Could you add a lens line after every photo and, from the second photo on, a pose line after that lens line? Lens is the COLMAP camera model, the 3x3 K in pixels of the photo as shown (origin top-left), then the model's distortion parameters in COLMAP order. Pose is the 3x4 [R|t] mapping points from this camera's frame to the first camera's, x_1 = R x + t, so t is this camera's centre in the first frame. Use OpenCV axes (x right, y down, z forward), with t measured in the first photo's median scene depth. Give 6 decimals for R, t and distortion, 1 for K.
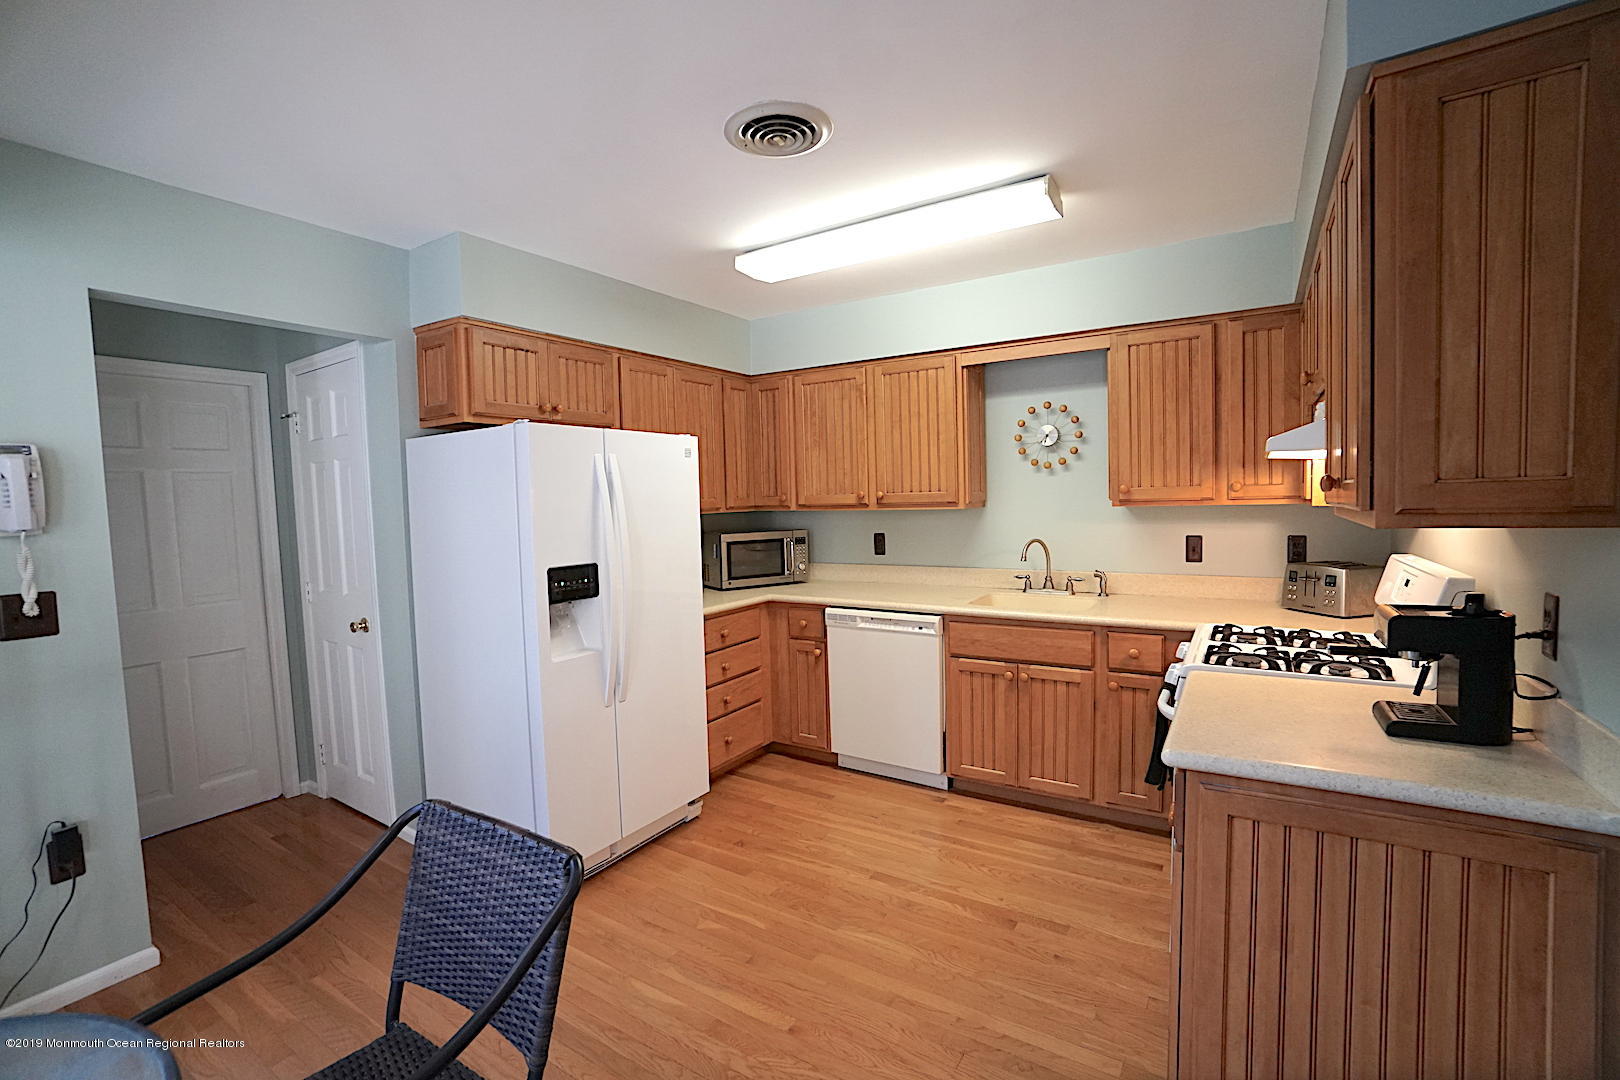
lens RADIAL K [[710.6, 0, 795.7], [0, 710.6, 541.9], [0, 0, 1]] dist [-0.067848, 0.025840]
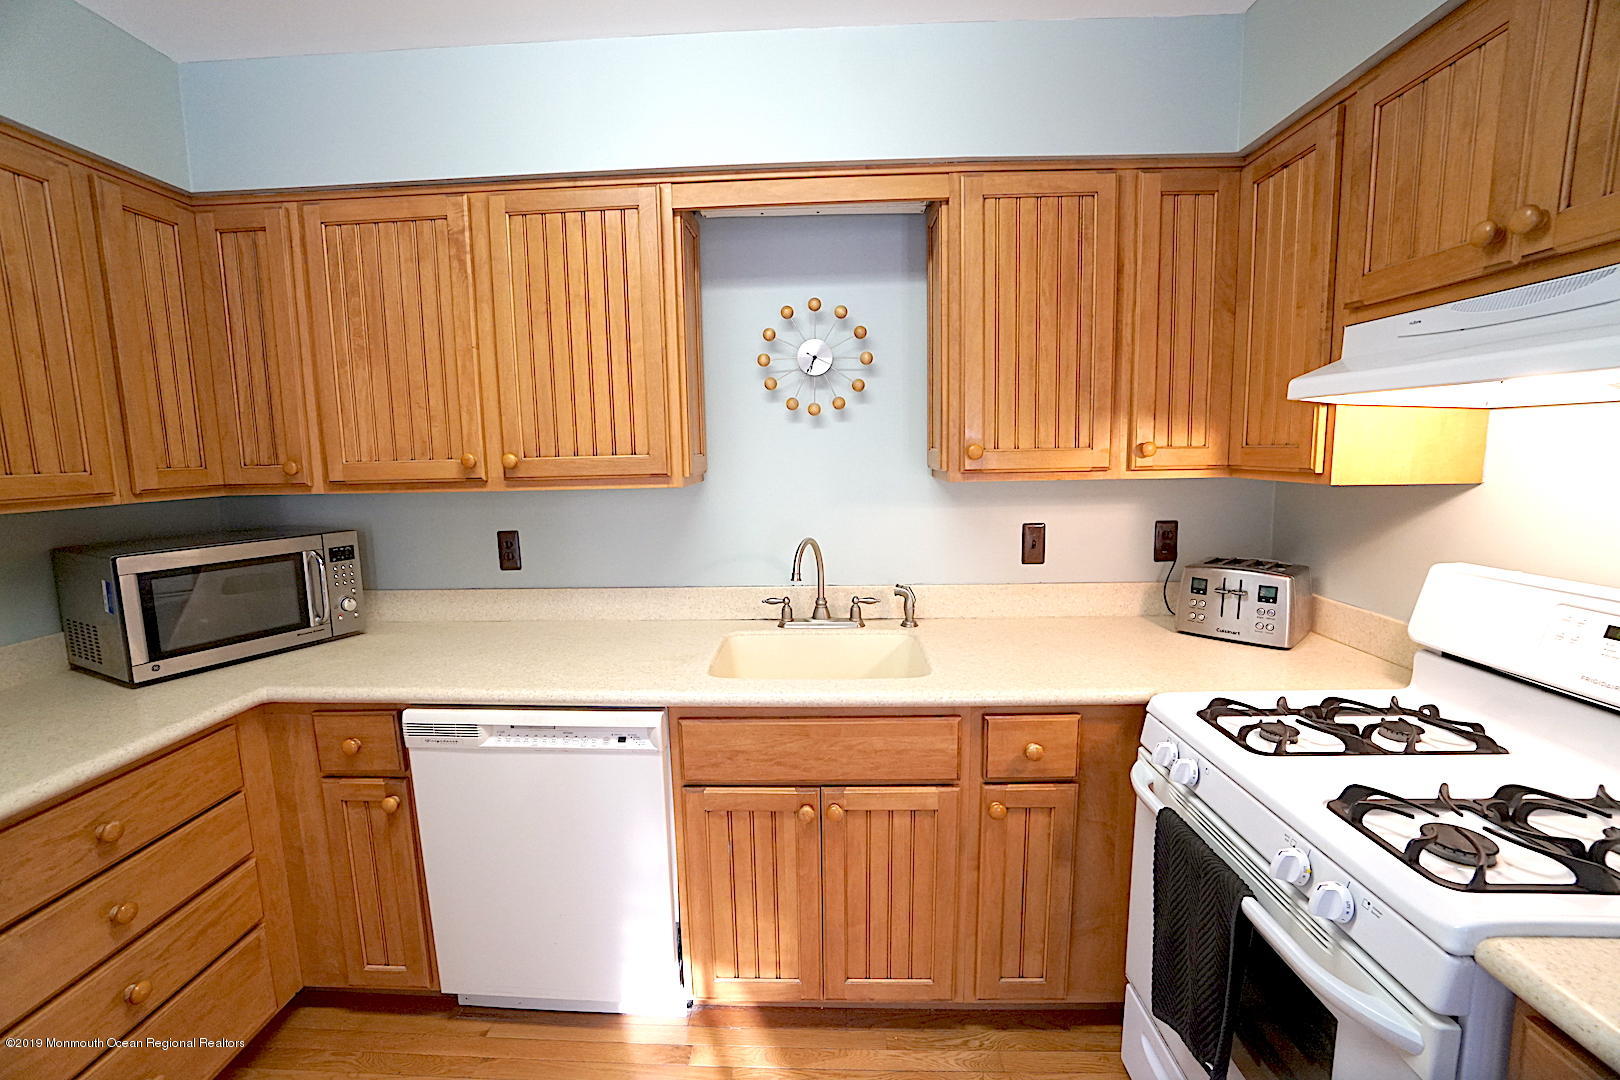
lens RADIAL K [[710.6, 0, 795.7], [0, 710.6, 541.9], [0, 0, 1]] dist [-0.067848, 0.025840]
pose [[0.858974, -0.056970, 0.508840, 0.038265], [0.029166, 0.997621, 0.062461, -0.035994], [-0.511188, -0.038811, 0.858592, 0.490879]]
